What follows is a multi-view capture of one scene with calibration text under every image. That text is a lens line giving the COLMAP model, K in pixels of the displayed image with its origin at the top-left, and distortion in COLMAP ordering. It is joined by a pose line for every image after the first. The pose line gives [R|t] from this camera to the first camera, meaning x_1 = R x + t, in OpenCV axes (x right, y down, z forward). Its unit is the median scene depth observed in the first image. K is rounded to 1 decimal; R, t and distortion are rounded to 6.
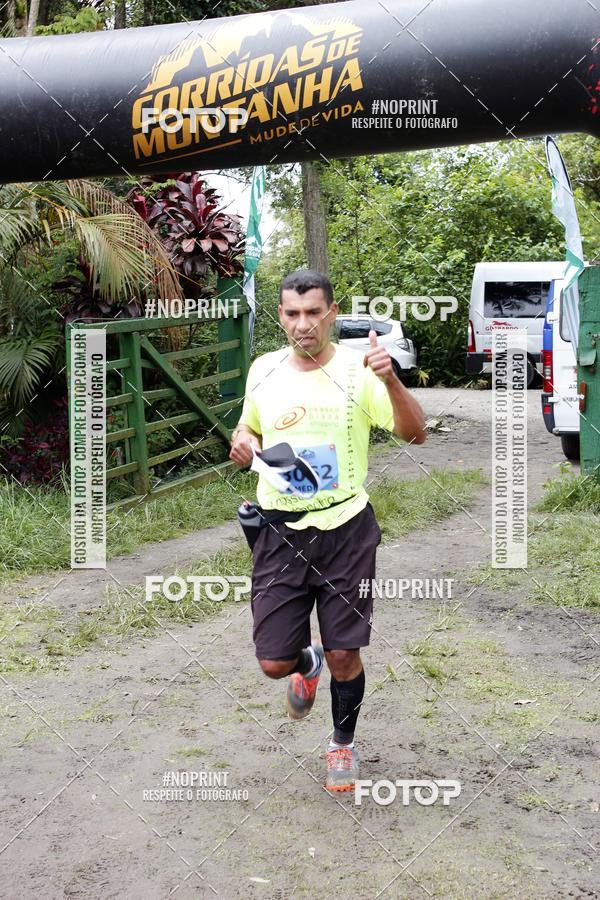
lens RADIAL K [[1505.7, 0, 319.8], [0, 1505.7, 451.5], [0, 0, 1]] dist [-0.119803, -0.009522]
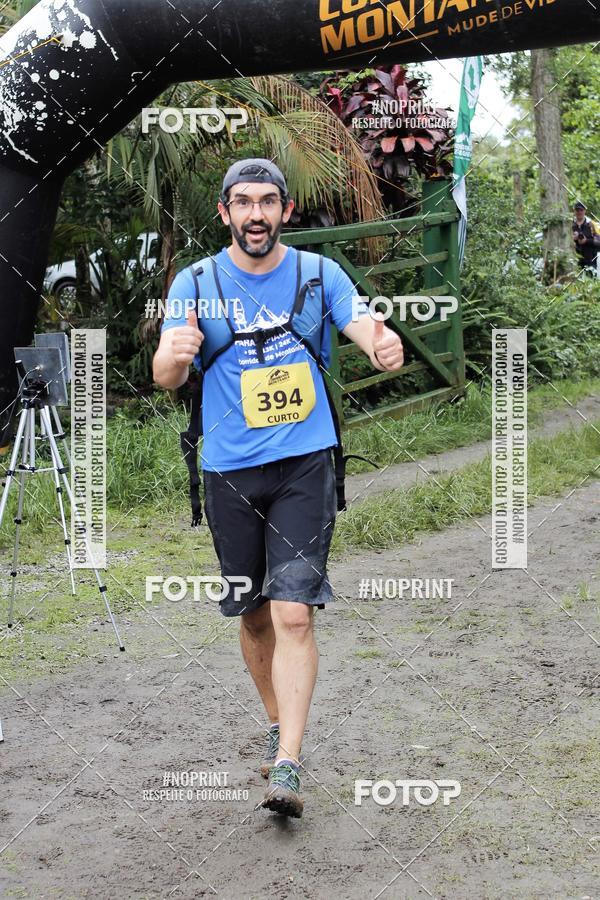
lens RADIAL K [[1984.9, 0, 279.2], [0, 1984.9, 378.6], [0, 0, 1]] dist [-0.087742, -0.286716]
pose [[0.987871, -0.001041, -0.155274, 0.030780], [-0.001207, 0.999896, -0.014384, 0.017092], [0.155273, 0.014397, 0.987767, -0.161196]]
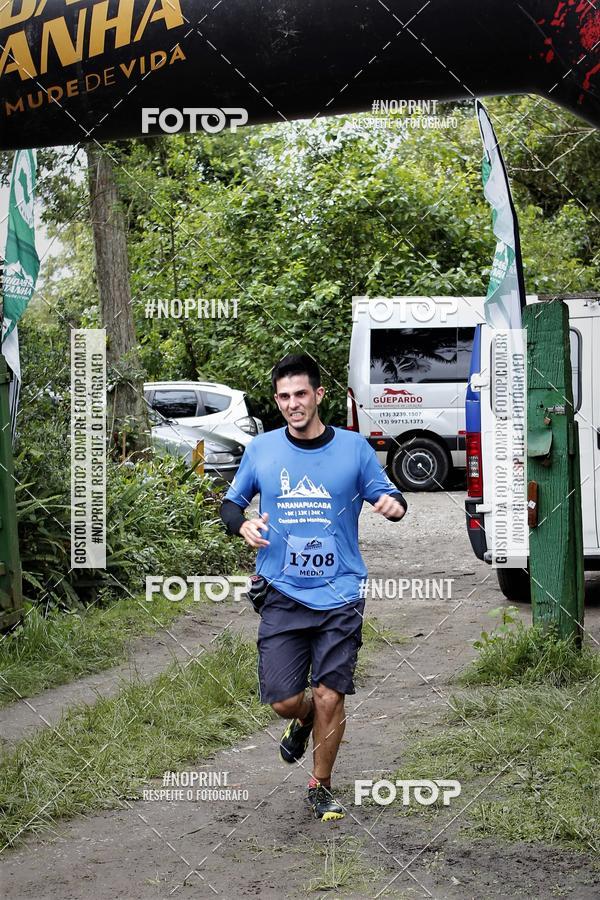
lens RADIAL K [[2240.5, 0, 352.3], [0, 2240.5, 536.8], [0, 0, 1]] dist [-0.142222, 0.181463]
pose [[0.994477, -0.021250, 0.102780, -0.001206], [0.023368, 0.999538, -0.019445, -0.005619], [-0.102320, 0.021740, 0.994514, 0.049777]]
